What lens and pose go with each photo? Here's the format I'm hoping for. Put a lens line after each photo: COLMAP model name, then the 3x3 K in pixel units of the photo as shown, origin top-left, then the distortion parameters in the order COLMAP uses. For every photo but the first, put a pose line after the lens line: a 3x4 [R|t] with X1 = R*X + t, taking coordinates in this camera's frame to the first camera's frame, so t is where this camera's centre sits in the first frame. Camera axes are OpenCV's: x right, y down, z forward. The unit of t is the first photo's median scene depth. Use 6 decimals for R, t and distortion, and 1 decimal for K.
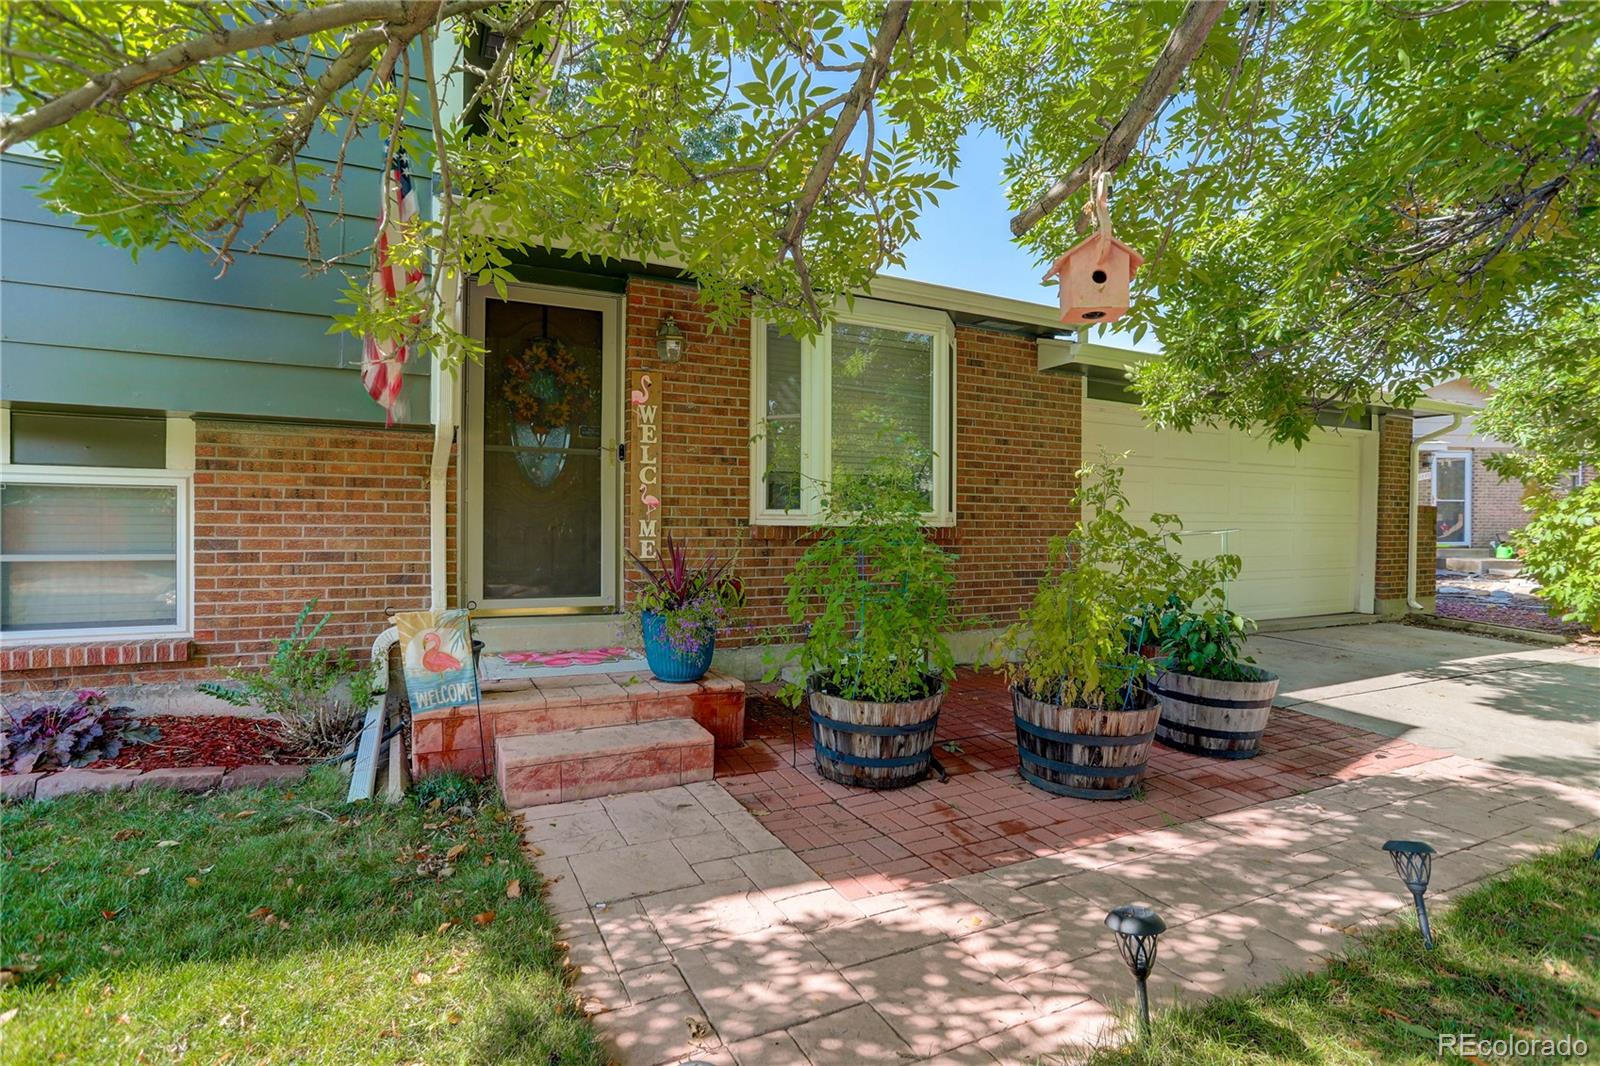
lens RADIAL K [[775.6, 0, 794.7], [0, 775.6, 527.9], [0, 0, 1]] dist [-0.066263, 0.041217]
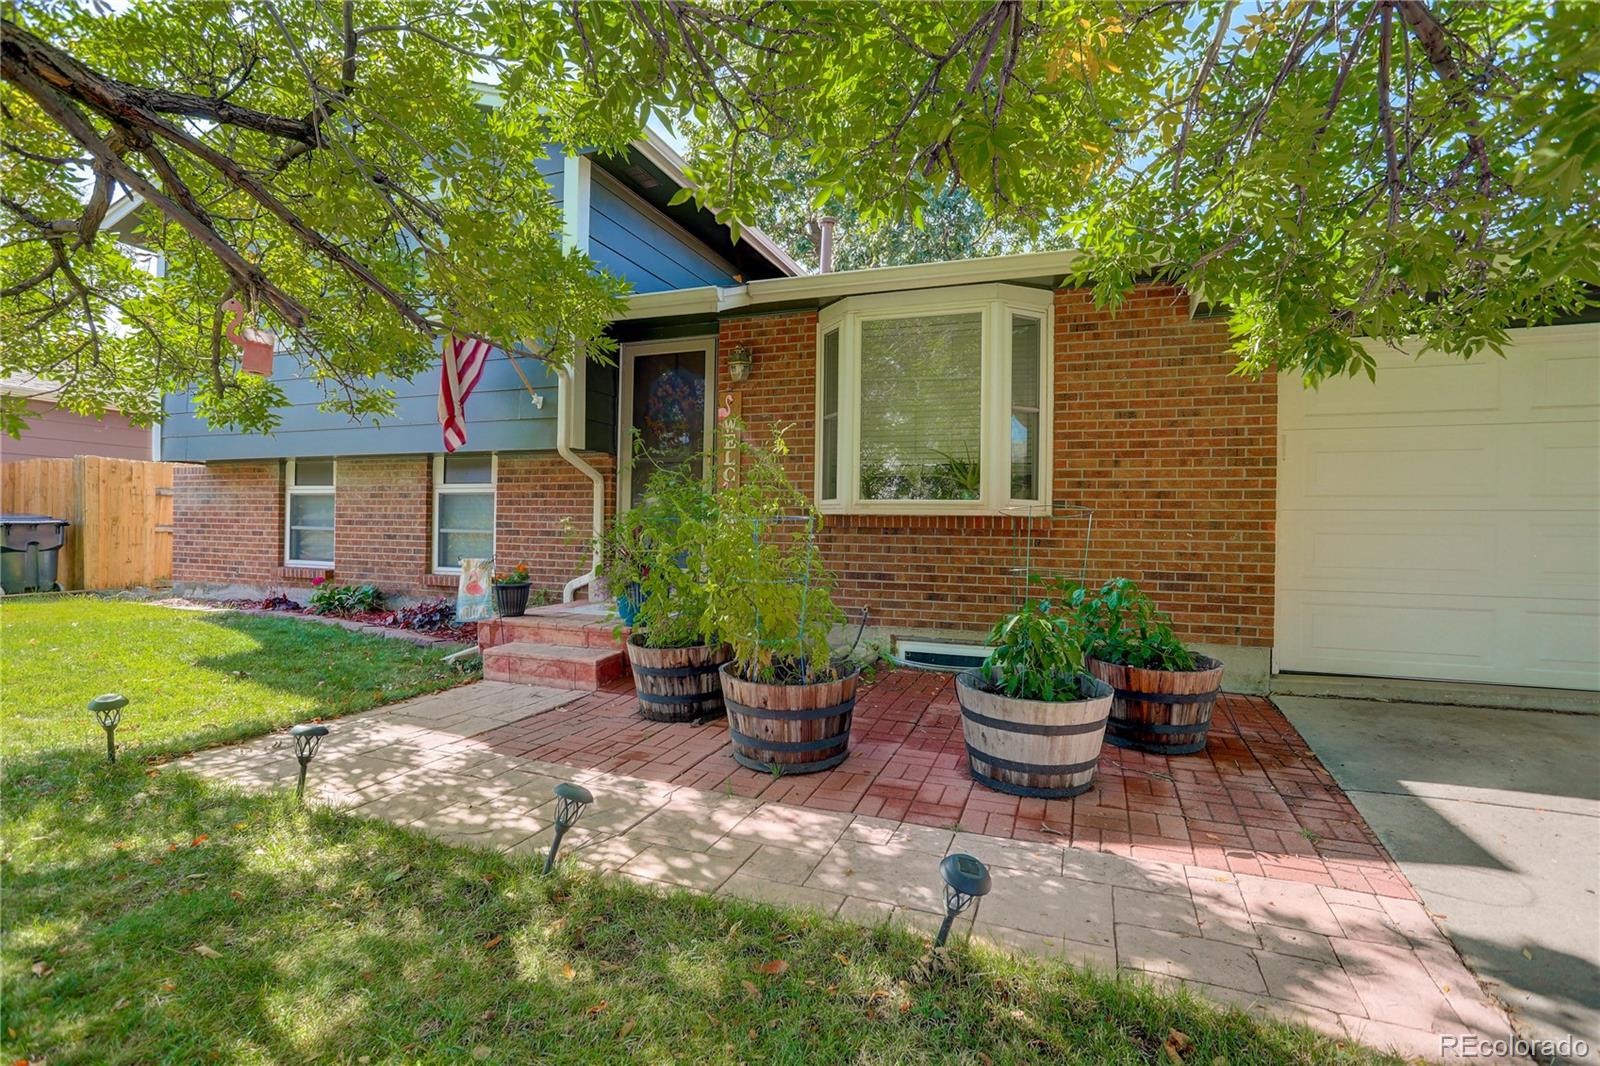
lens RADIAL K [[775.6, 0, 794.7], [0, 775.6, 527.9], [0, 0, 1]] dist [-0.066263, 0.041217]
pose [[0.677258, 0.003155, -0.735739, 1.027379], [-0.012728, 0.999891, -0.007428, 0.034105], [0.735635, 0.014395, 0.677225, 0.290564]]
